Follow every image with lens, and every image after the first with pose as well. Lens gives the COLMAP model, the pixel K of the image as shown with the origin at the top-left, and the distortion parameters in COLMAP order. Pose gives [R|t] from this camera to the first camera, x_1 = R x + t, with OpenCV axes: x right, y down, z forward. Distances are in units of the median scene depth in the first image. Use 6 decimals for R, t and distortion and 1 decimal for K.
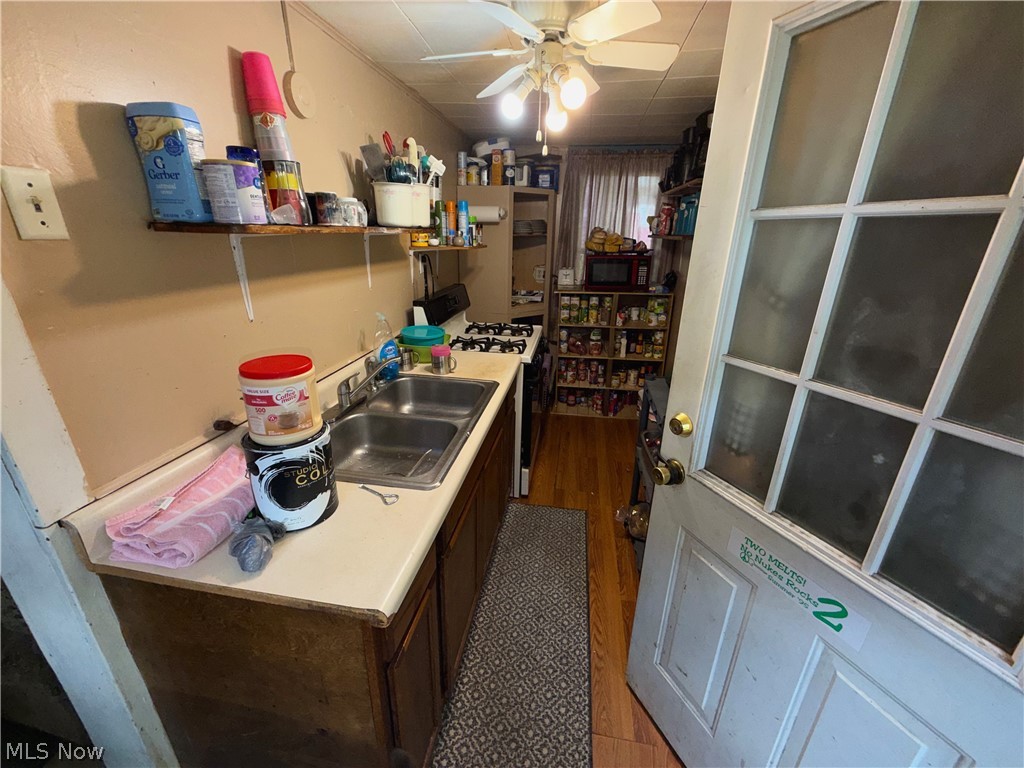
lens RADIAL K [[411.7, 0, 508.4], [0, 411.7, 384.1], [0, 0, 1]] dist [0.000343, 0.000541]
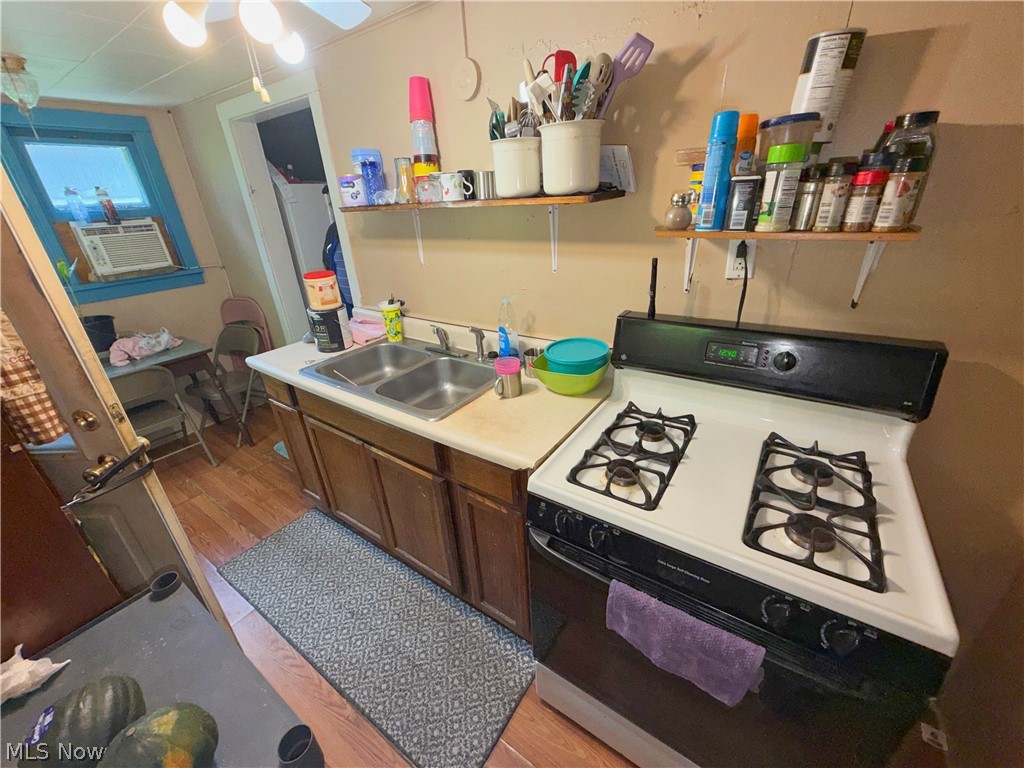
lens RADIAL K [[411.7, 0, 512.0], [0, 411.7, 382.3], [0, 0, 1]] dist [0.000343, 0.000541]
pose [[-0.425120, 0.380405, -0.821319, 0.479437], [-0.273714, 0.810885, 0.517248, -0.464335], [0.862760, 0.444699, -0.240601, 1.242557]]
